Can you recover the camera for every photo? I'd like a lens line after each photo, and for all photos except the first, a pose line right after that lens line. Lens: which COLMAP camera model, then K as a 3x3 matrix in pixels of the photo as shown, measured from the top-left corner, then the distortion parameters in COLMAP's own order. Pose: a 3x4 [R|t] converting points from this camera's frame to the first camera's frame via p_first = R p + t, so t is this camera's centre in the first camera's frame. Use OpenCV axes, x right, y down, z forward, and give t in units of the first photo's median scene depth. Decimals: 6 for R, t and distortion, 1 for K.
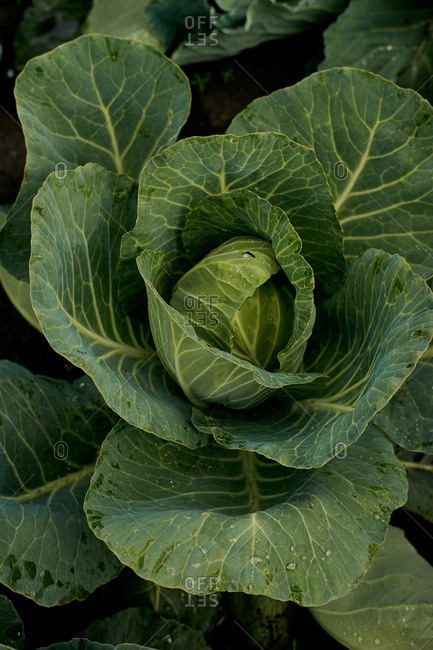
lens RADIAL K [[963.4, 0, 218.3], [0, 963.4, 314.1], [0, 0, 1]] dist [-0.076402, 0.193301]
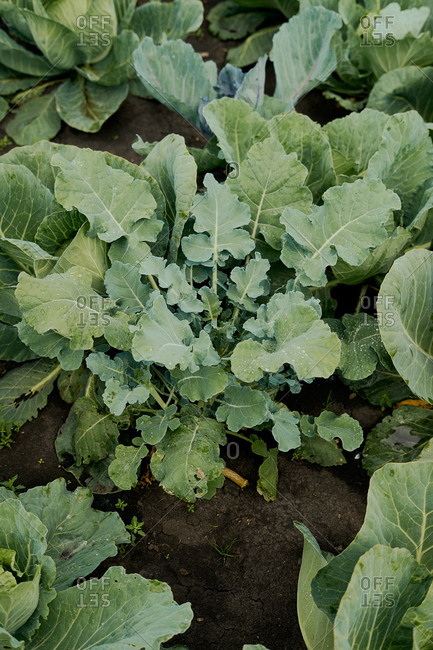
lens RADIAL K [[963.4, 0, 218.3], [0, 963.4, 314.1], [0, 0, 1]] dist [-0.076402, 0.193301]
pose [[0.889512, 0.315935, -0.330081, -0.022737], [-0.416757, 0.857147, -0.302676, 0.077328], [0.187302, 0.406797, 0.894111, -0.391531]]
